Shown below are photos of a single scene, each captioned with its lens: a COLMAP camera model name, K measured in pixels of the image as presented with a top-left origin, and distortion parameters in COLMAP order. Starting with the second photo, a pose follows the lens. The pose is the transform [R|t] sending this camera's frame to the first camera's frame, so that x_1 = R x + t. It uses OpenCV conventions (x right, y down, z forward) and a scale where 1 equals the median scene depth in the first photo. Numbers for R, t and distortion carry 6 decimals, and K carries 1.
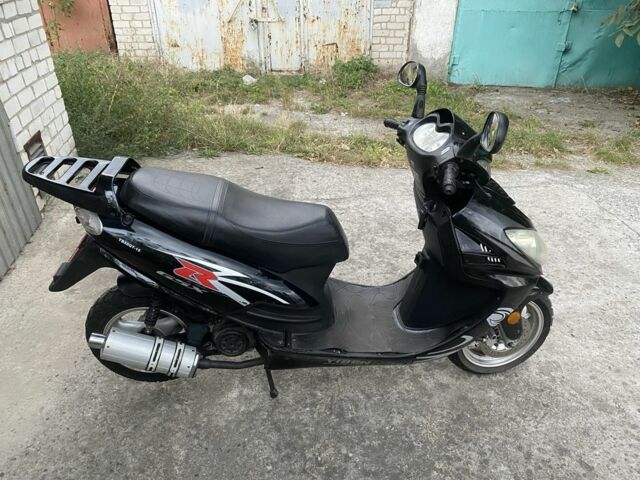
lens RADIAL K [[494.9, 0, 320.0], [0, 494.9, 240.0], [0, 0, 1]] dist [0.001944, -0.006591]
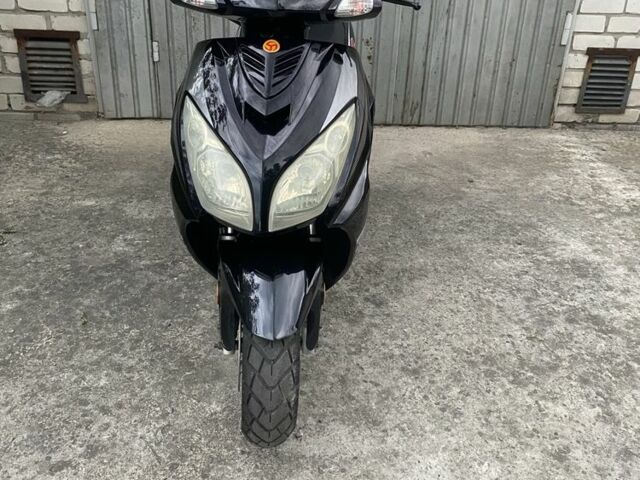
lens RADIAL K [[652.9, 0, 320.0], [0, 652.9, 240.0], [0, 0, 1]] dist [-0.009822, -0.027707]
pose [[-0.101973, 0.466778, -0.878476, 0.283771], [-0.549936, 0.709420, 0.440787, -0.085515], [0.828958, 0.528054, 0.184356, 0.243518]]
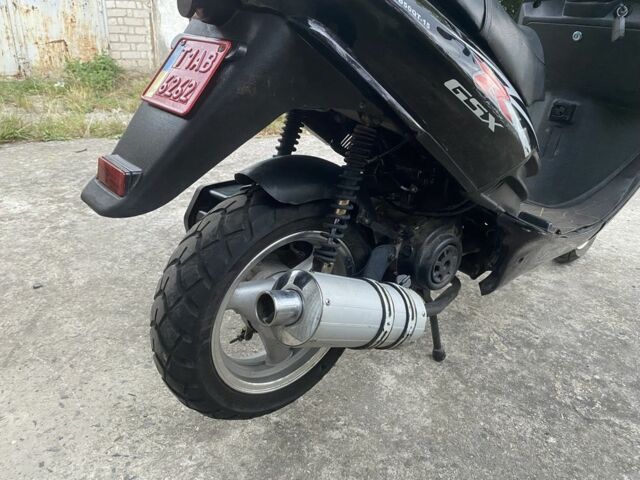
lens RADIAL K [[494.9, 0, 320.0], [0, 494.9, 240.0], [0, 0, 1]] dist [0.001944, -0.006591]
pose [[0.804698, -0.205352, 0.557039, -0.152867], [0.255936, 0.966601, -0.013389, 0.039682], [-0.535685, 0.153341, 0.830378, 0.152347]]
